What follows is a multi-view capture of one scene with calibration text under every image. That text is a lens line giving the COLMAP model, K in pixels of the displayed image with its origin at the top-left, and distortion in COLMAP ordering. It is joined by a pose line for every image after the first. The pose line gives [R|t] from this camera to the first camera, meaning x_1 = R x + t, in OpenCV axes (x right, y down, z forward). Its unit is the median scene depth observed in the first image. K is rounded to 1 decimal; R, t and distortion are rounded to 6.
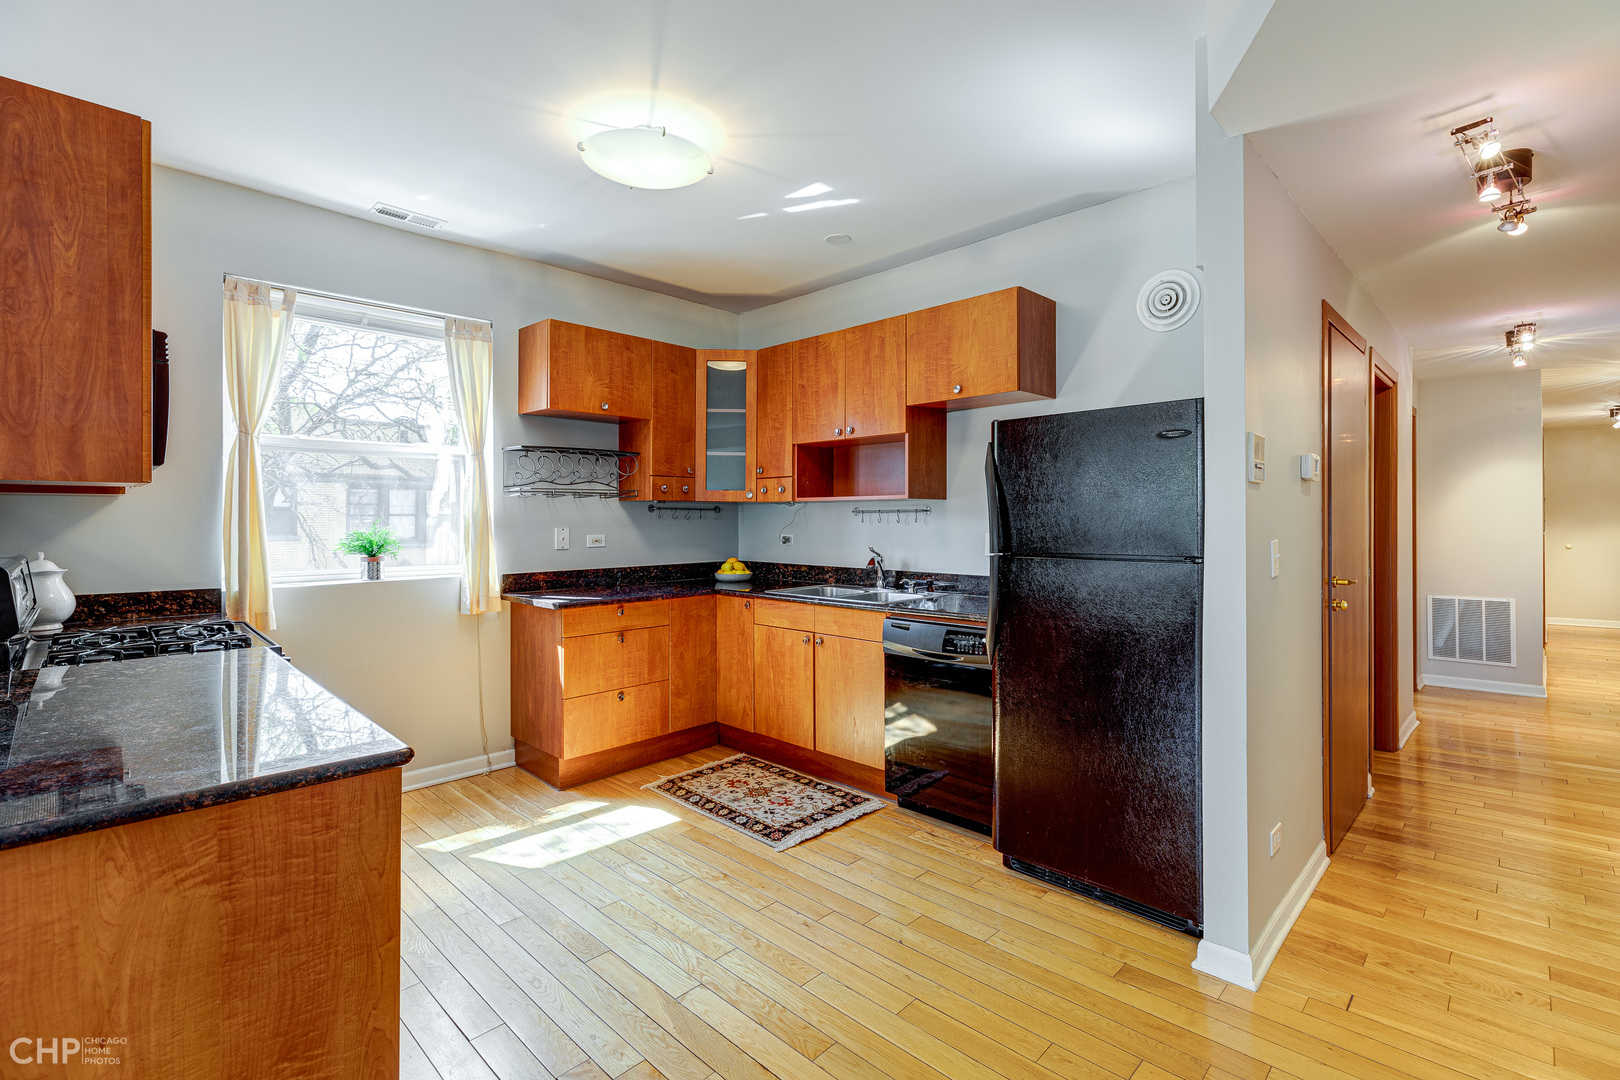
lens RADIAL K [[741.7, 0, 832.4], [0, 741.7, 527.3], [0, 0, 1]] dist [0.002723, -0.000067]
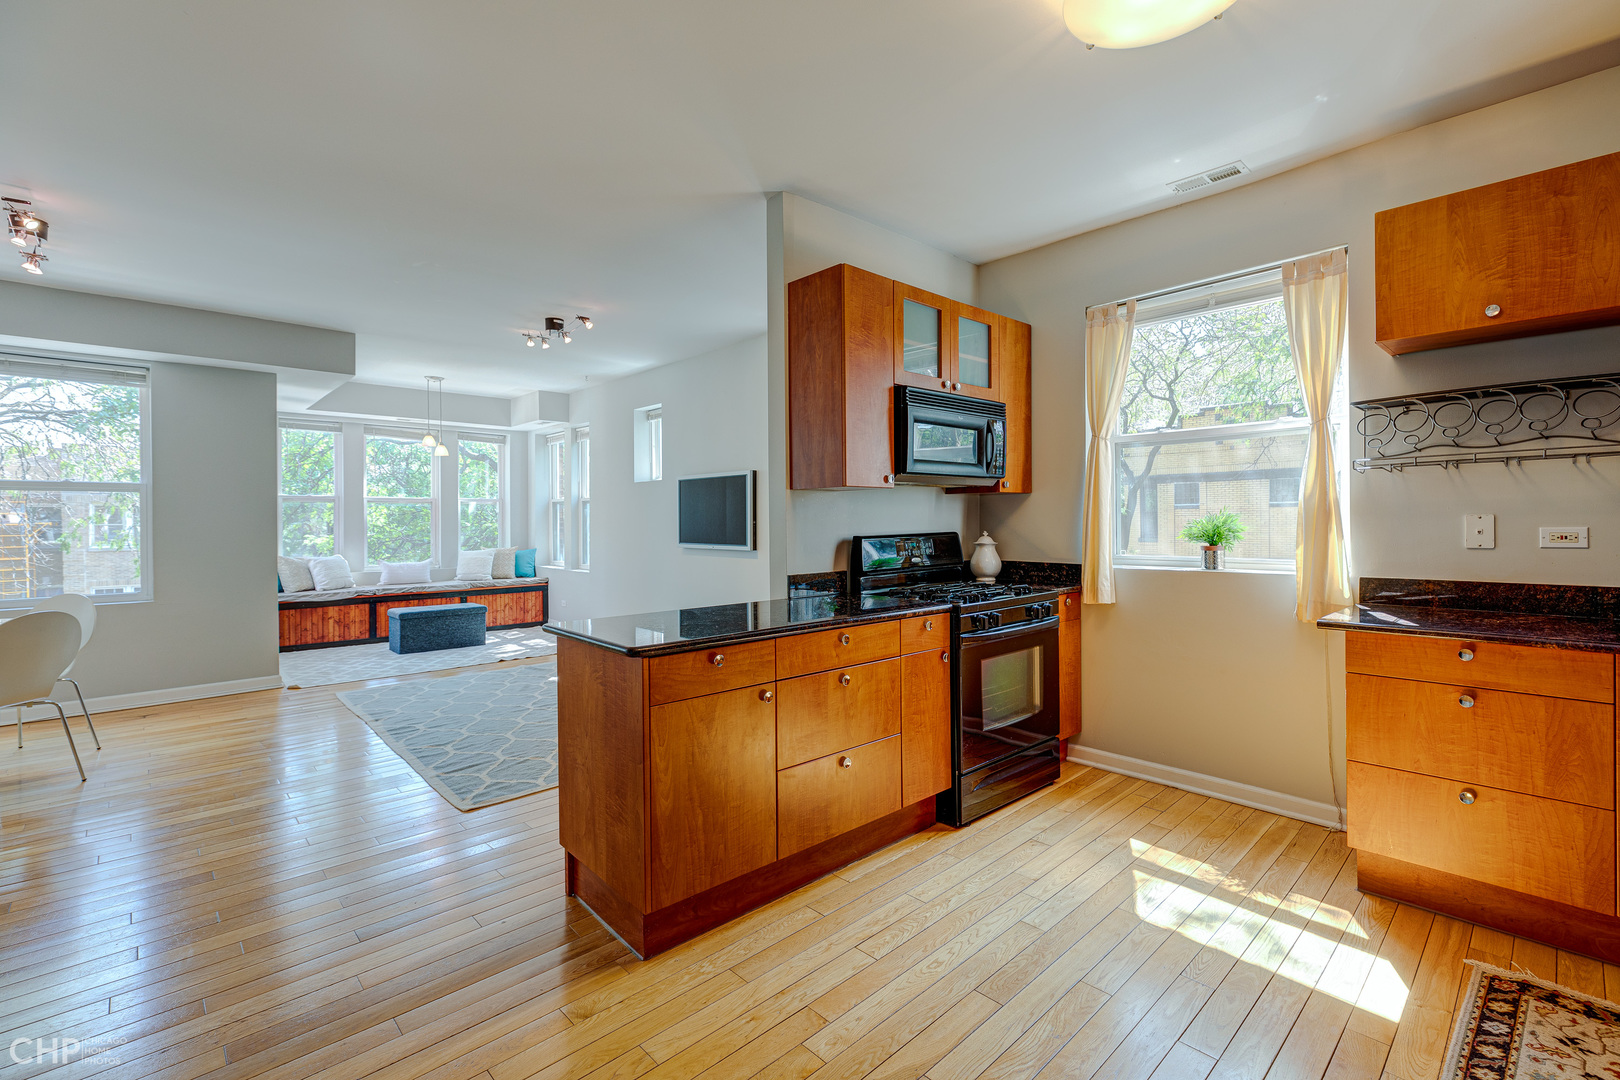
lens RADIAL K [[716.6, 0, 808.3], [0, 716.6, 529.6], [0, 0, 1]] dist [0.014481, -0.003727]
pose [[-0.061564, 0.014684, -0.997995, 0.341013], [-0.001872, 0.999888, 0.014827, 0.006223], [0.998101, 0.002781, -0.061529, 0.526937]]
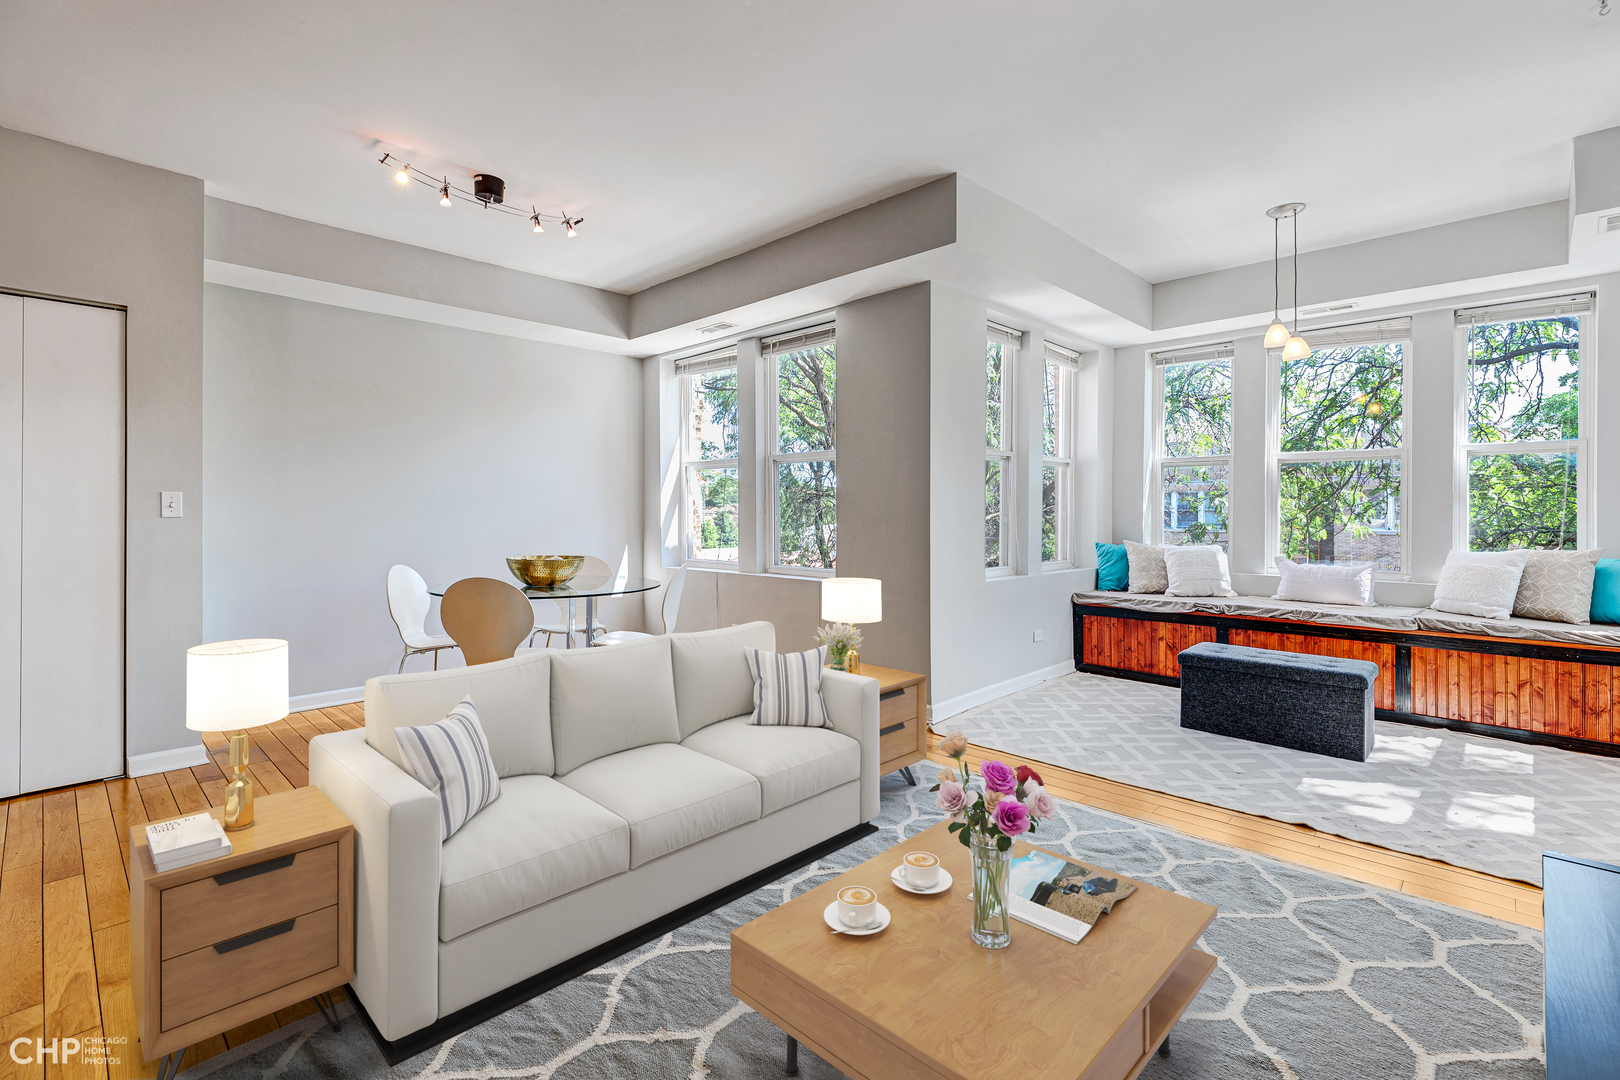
lens RADIAL K [[729.2, 0, 827.4], [0, 729.2, 507.6], [0, 0, 1]] dist [0.000654, -0.000019]
pose [[-0.999928, 0.002641, -0.011679, -0.955330], [0.002613, 0.999994, 0.002405, 0.038707], [0.011685, 0.002374, -0.999929, 0.401013]]
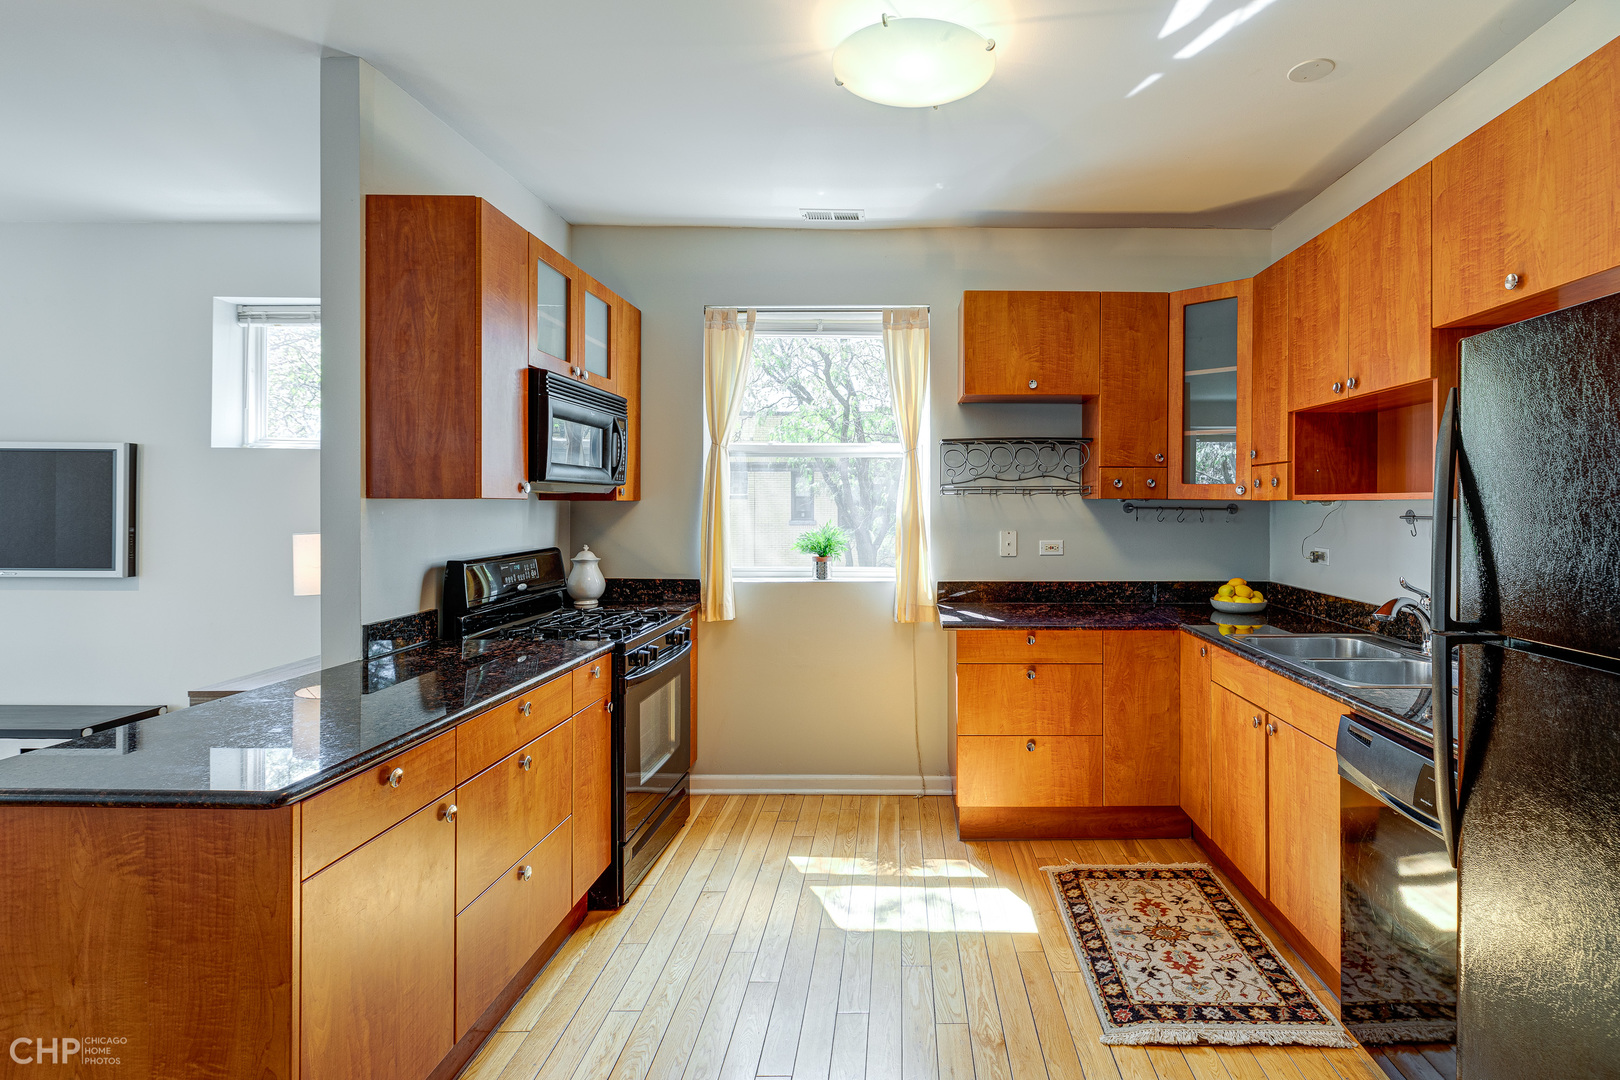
lens RADIAL K [[810.4, 0, 904.2], [0, 810.4, 510.8], [0, 0, 1]] dist [0.003921, -0.000784]
pose [[0.691522, 0.010001, -0.722287, 0.261194], [-0.012239, 0.999923, 0.002127, -0.026590], [0.722252, 0.007370, 0.691591, 0.306079]]
